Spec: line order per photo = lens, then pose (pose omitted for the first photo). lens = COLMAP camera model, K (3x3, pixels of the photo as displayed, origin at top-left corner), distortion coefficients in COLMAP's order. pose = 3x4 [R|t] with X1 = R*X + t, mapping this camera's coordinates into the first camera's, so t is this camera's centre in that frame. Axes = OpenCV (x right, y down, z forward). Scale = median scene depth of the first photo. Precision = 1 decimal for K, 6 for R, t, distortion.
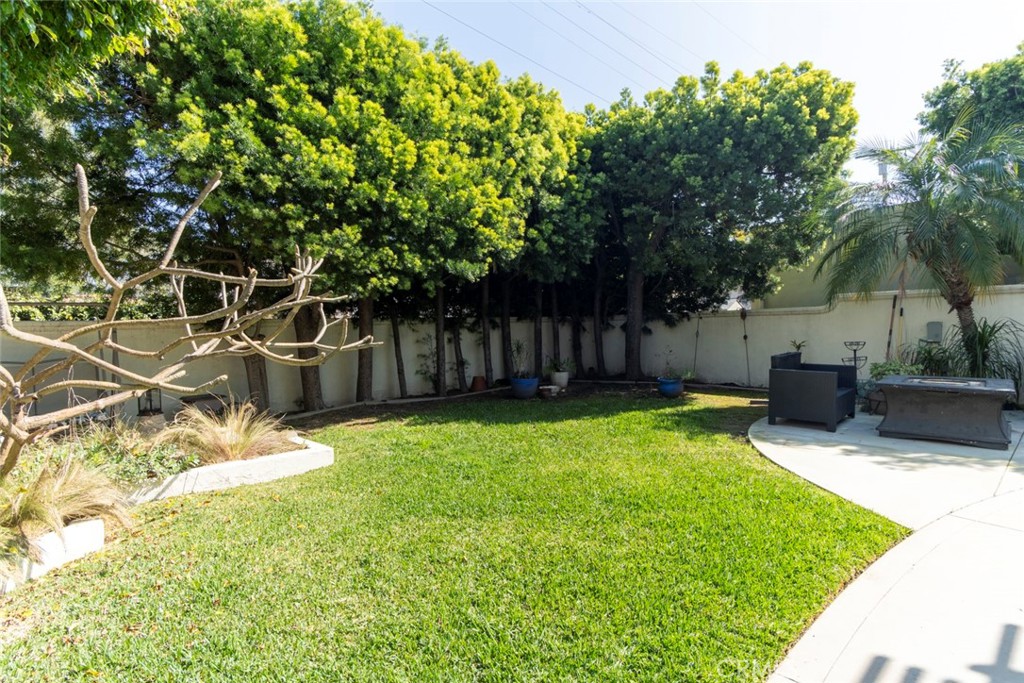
lens RADIAL K [[548.0, 0, 524.6], [0, 548.0, 343.4], [0, 0, 1]] dist [0.000533, 0.000460]
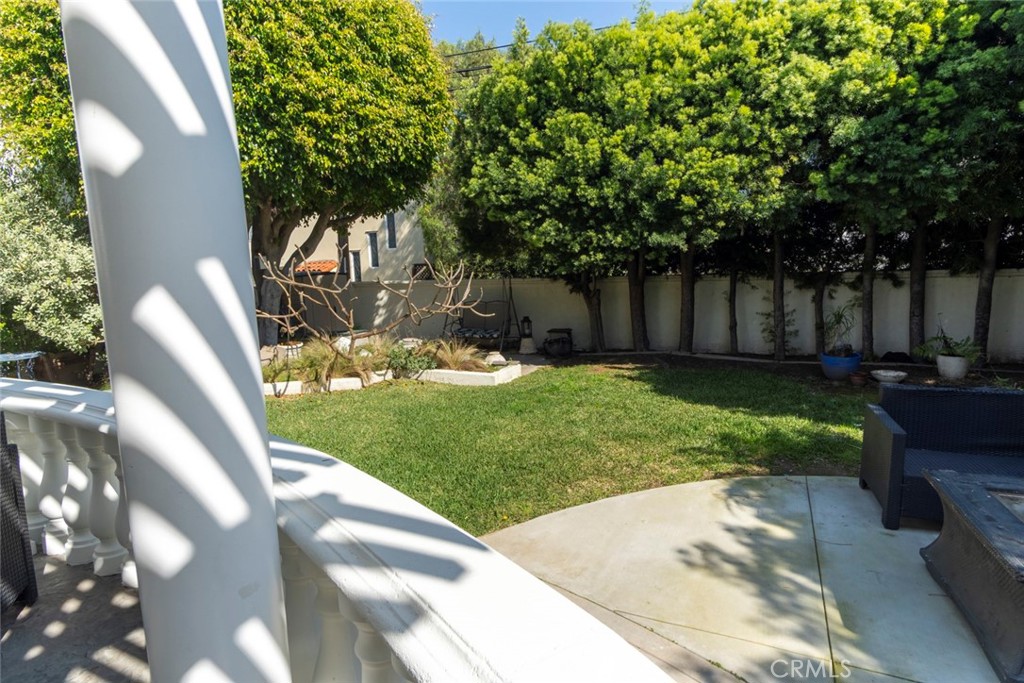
lens RADIAL K [[548.0, 0, 524.6], [0, 548.0, 343.4], [0, 0, 1]] dist [0.000533, 0.000460]
pose [[0.344743, 0.146841, -0.927141, 0.869196], [-0.008101, 0.988118, 0.153486, -0.110506], [0.938662, -0.045402, 0.341836, 0.422951]]
